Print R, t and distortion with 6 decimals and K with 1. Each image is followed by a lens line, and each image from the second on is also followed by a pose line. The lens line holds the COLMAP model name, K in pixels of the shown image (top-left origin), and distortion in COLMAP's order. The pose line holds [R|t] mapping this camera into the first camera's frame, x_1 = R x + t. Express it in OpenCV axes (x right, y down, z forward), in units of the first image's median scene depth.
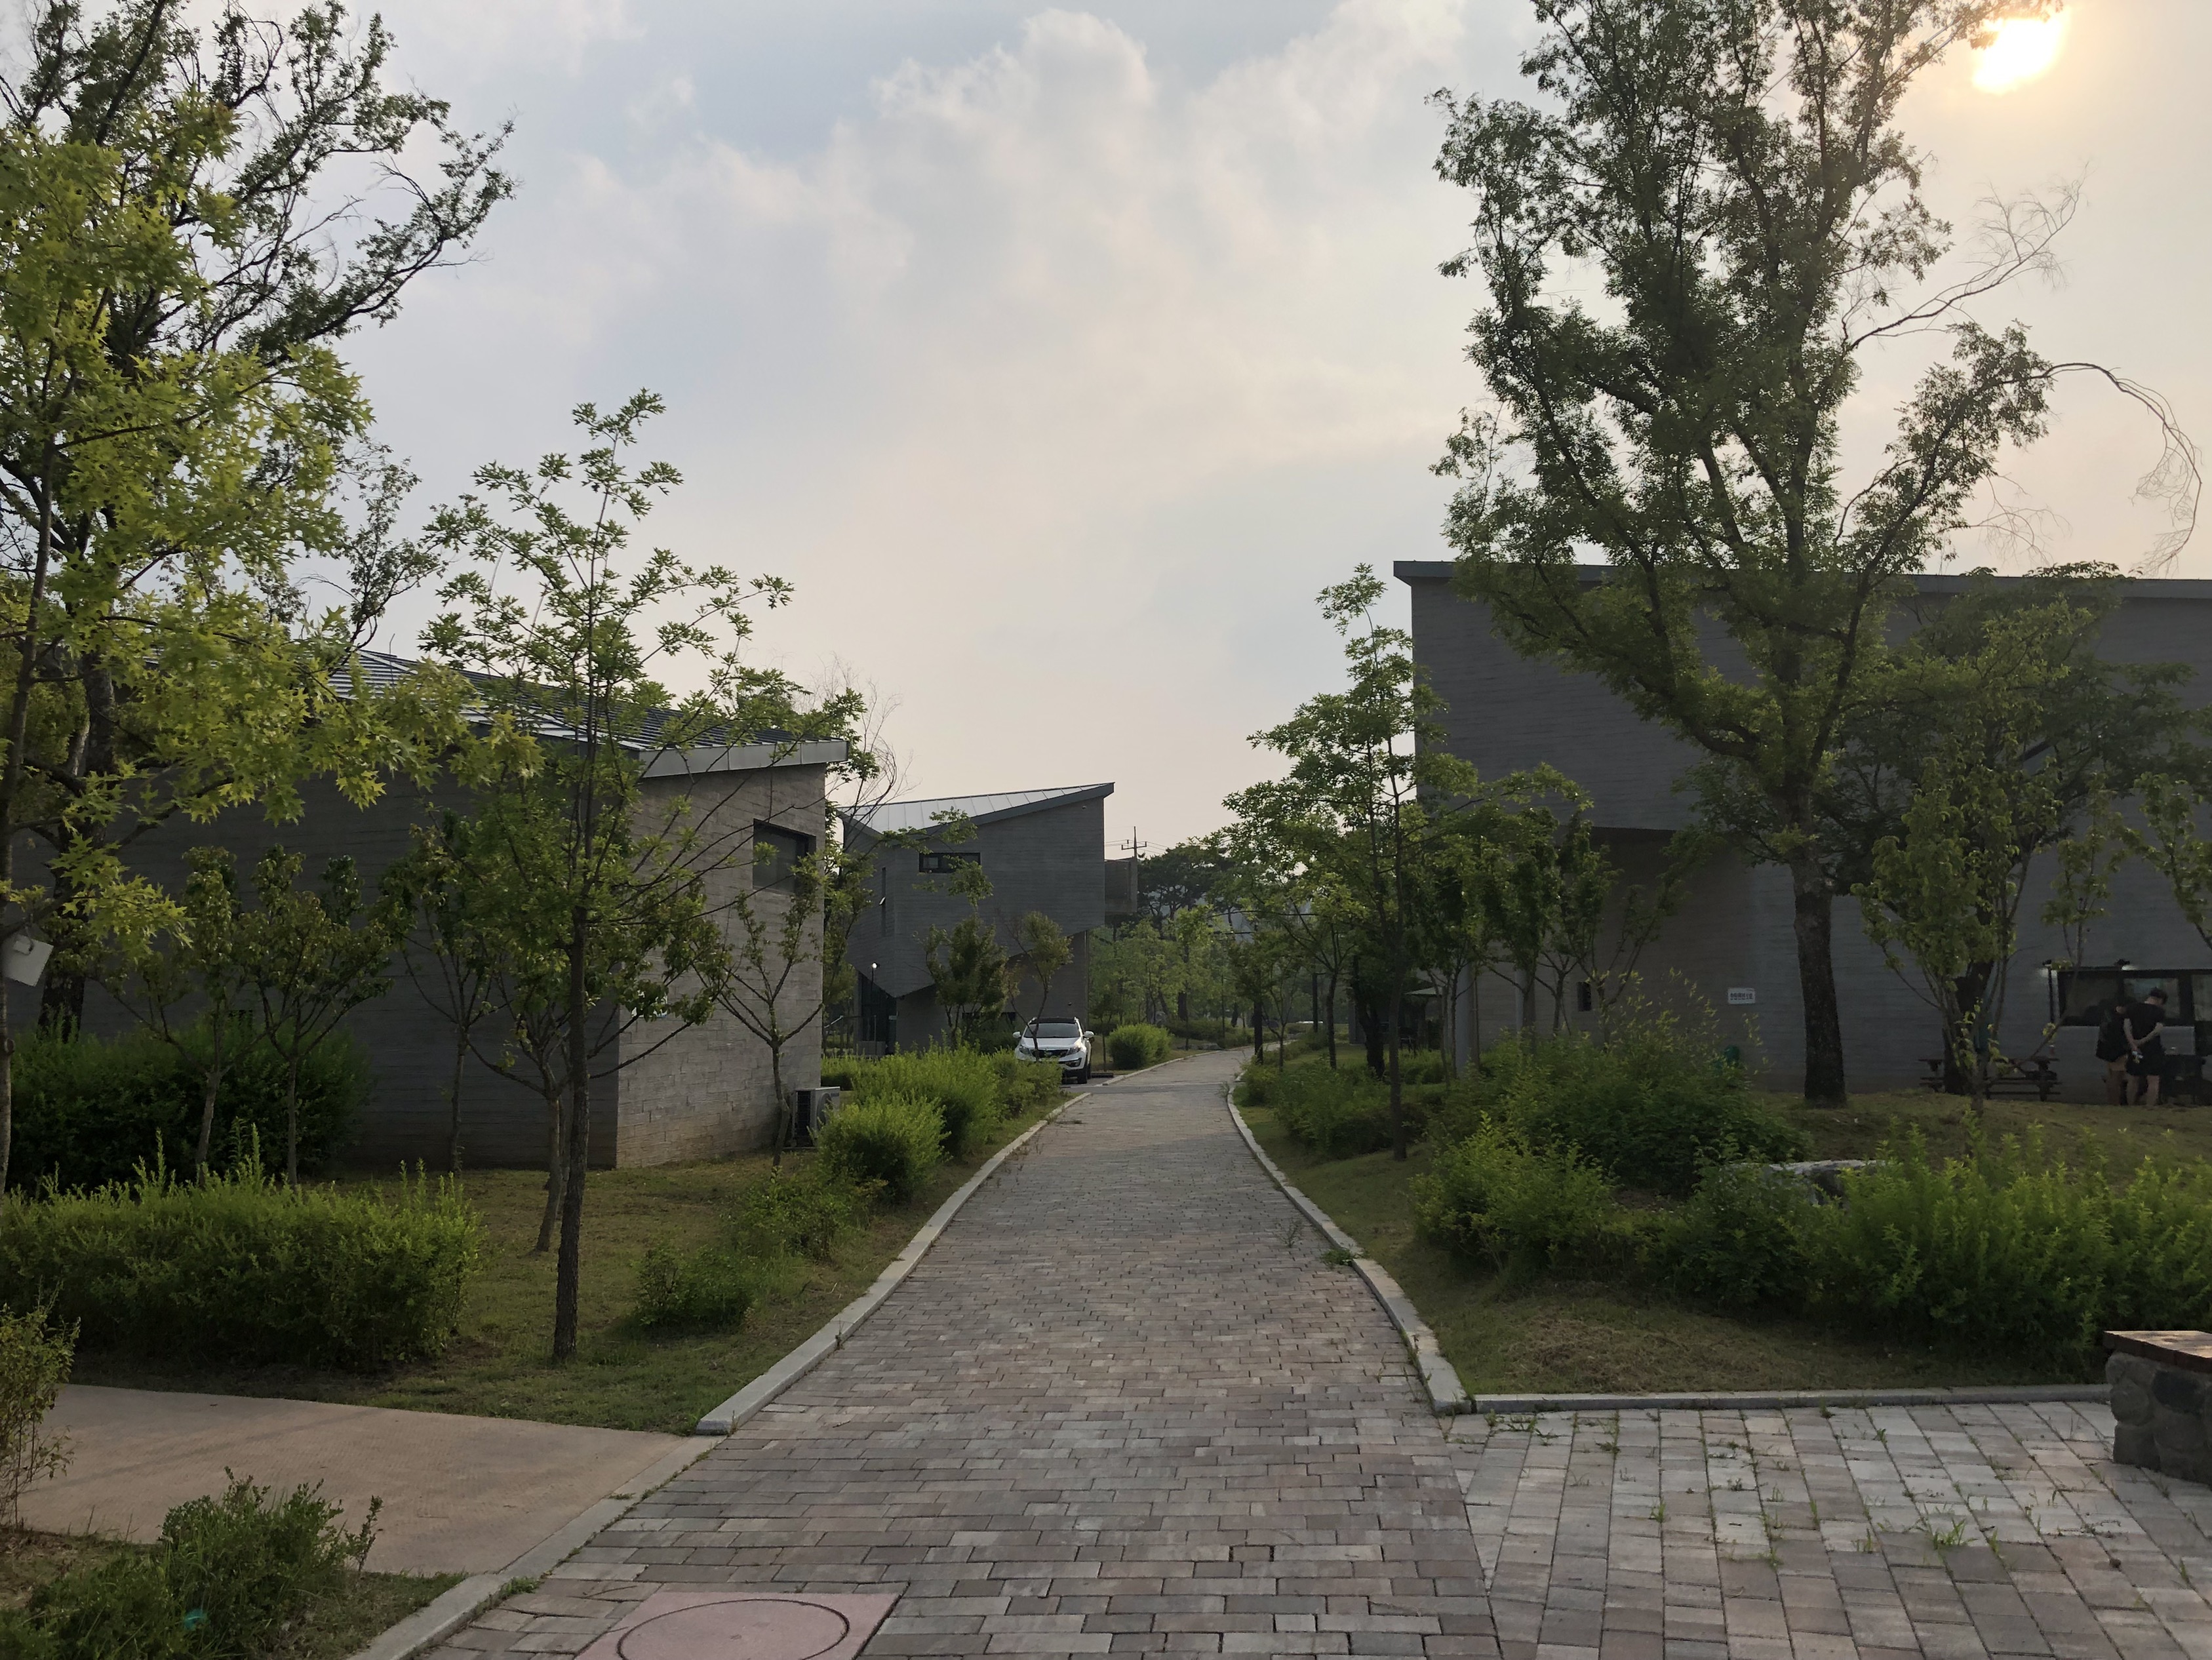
lens RADIAL K [[1810.9, 0, 1105.9], [0, 1810.9, 836.7], [0, 0, 1]] dist [0.043412, -0.027051]
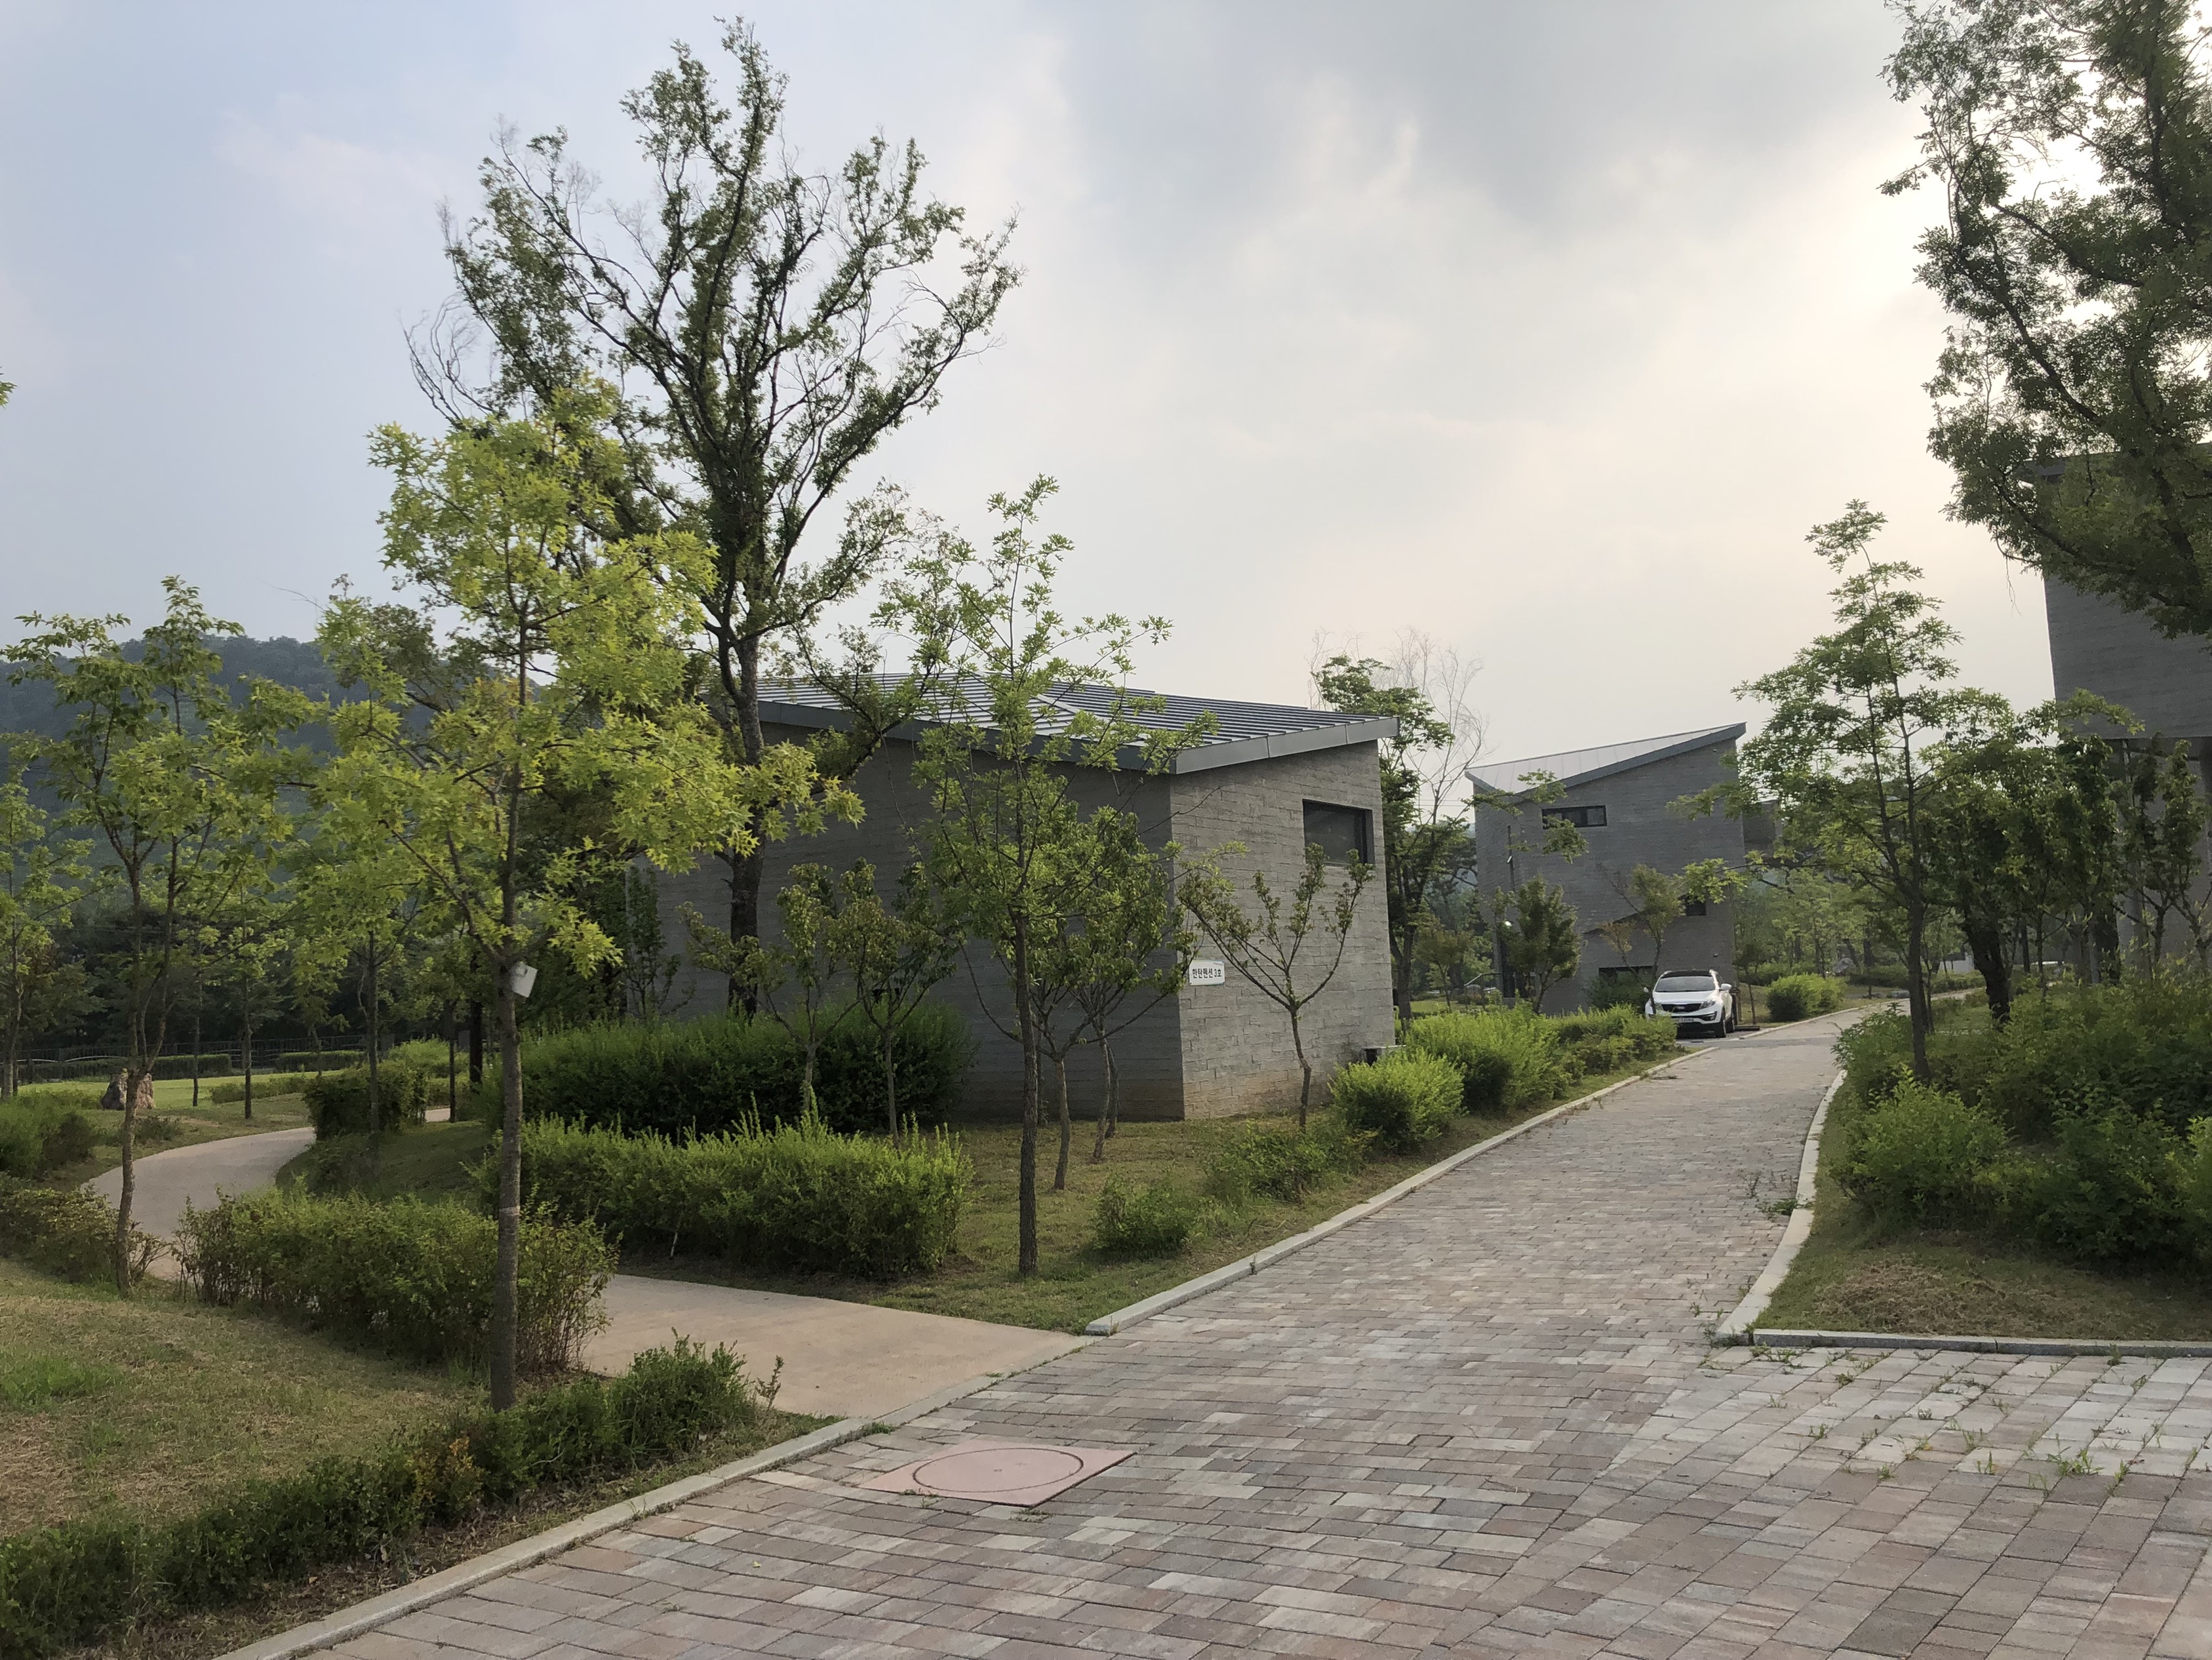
lens RADIAL K [[1783.8, 0, 1105.5], [0, 1783.8, 824.8], [0, 0, 1]] dist [0.144168, -0.148973]
pose [[0.932493, -0.064231, -0.355431, 0.111106], [0.069725, 0.997563, 0.002655, -0.008399], [0.354394, -0.027258, 0.934699, -0.058446]]
